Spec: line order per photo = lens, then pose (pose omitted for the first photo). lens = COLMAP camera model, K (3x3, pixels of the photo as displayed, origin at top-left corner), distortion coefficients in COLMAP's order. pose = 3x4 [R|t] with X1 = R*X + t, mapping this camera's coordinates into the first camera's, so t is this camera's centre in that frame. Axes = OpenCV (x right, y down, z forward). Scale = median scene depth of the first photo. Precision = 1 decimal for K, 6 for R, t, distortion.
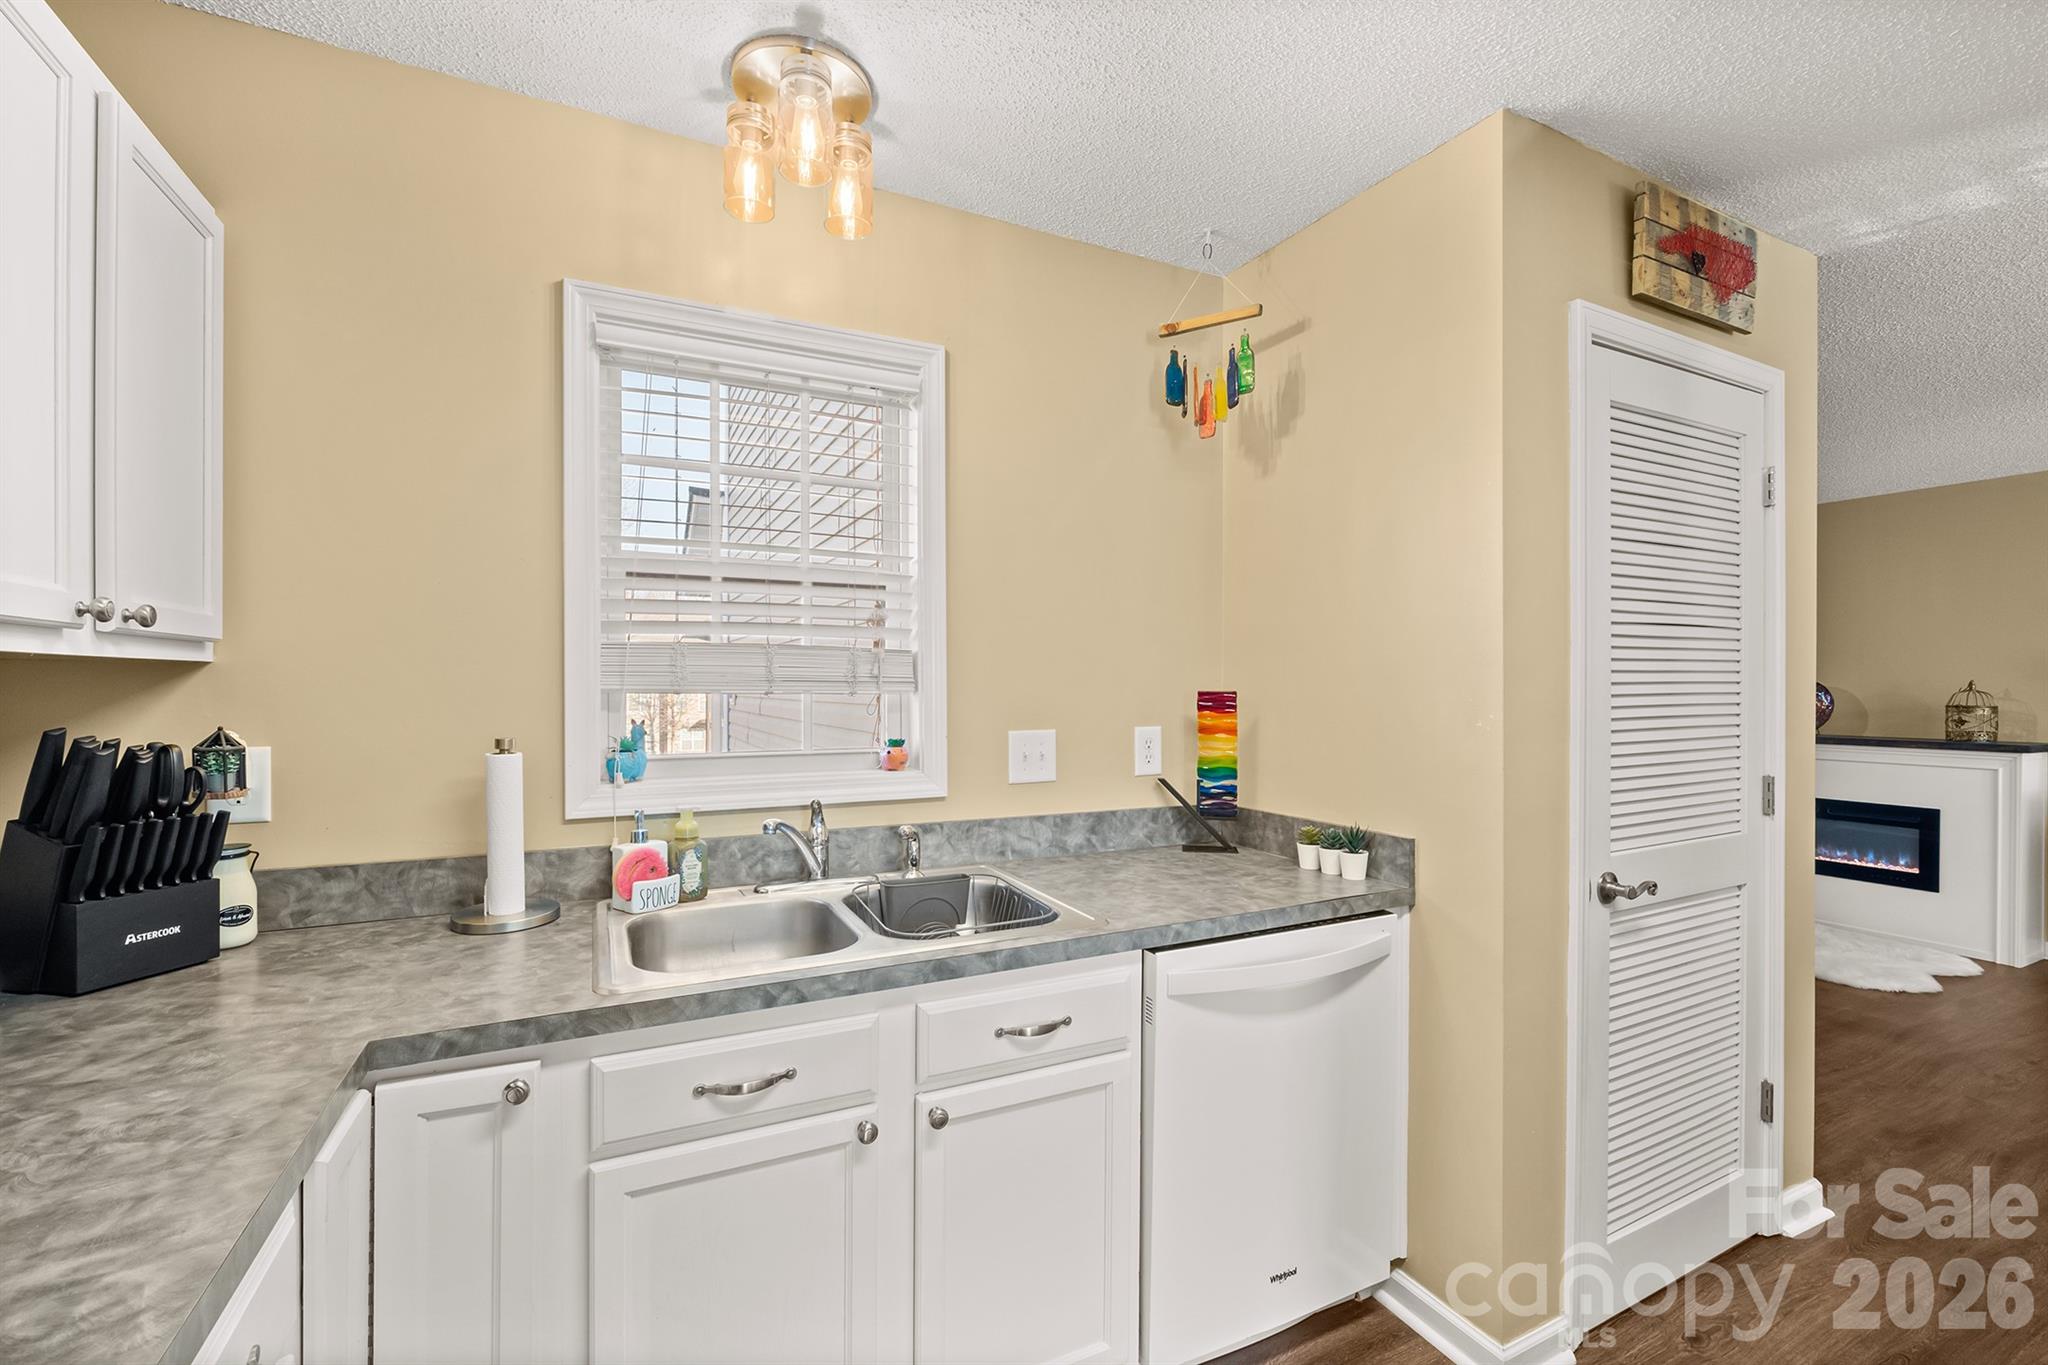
lens RADIAL K [[857.4, 0, 1026.9], [0, 857.4, 698.1], [0, 0, 1]] dist [-0.005678, -0.001351]
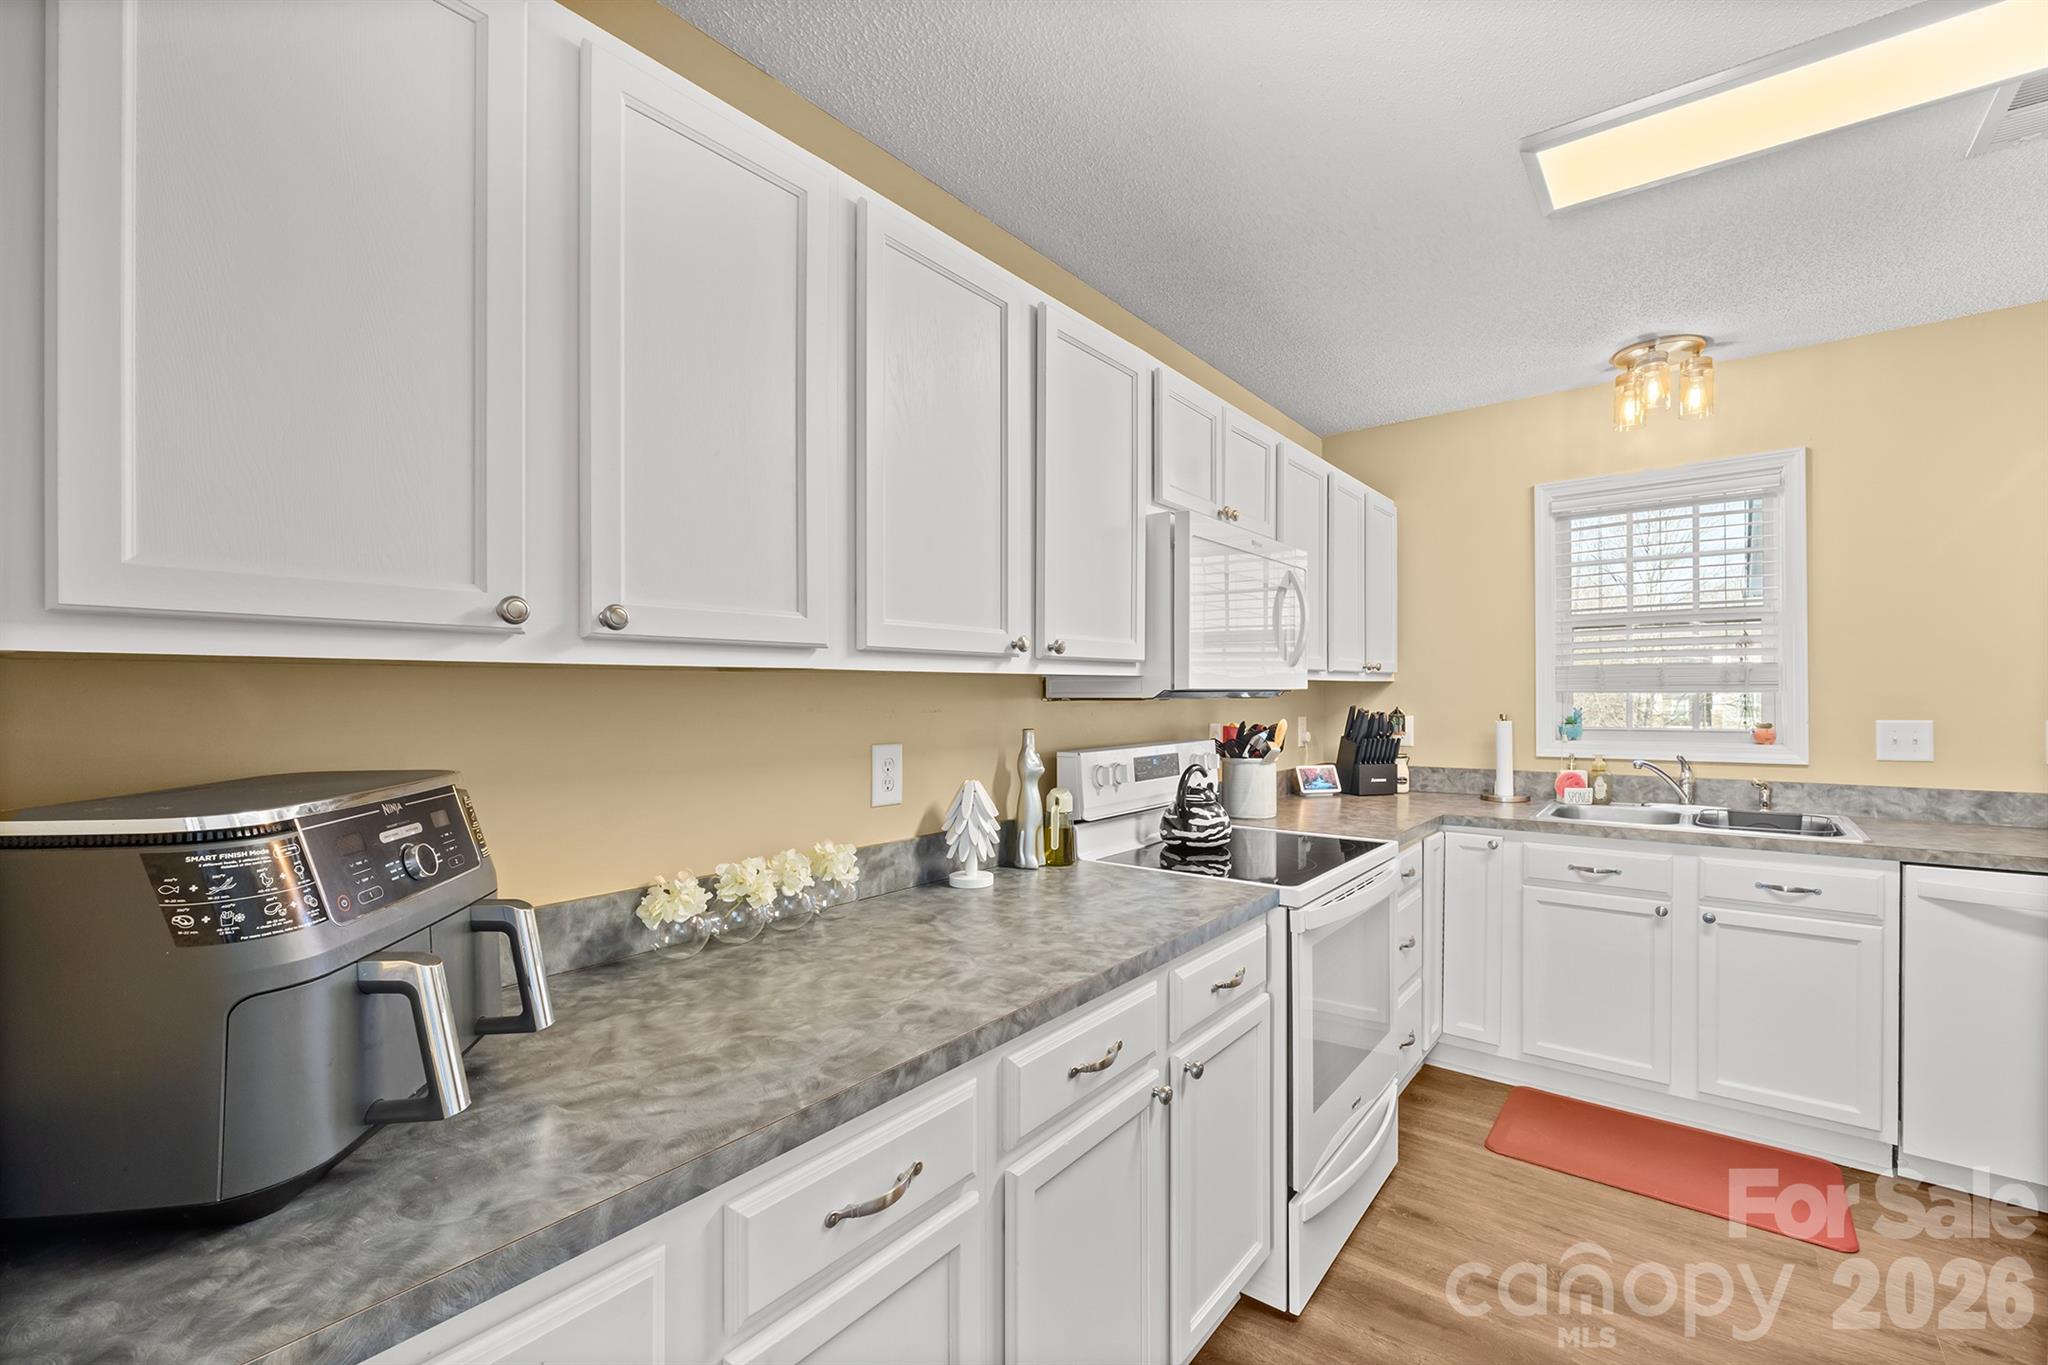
lens RADIAL K [[857.4, 0, 1024.1], [0, 857.4, 694.2], [0, 0, 1]] dist [-0.005678, -0.001351]
pose [[0.415402, -0.005344, -0.909622, 0.815490], [-0.002391, 0.999973, -0.006967, 0.014171], [0.909635, 0.005069, 0.415378, -0.955316]]
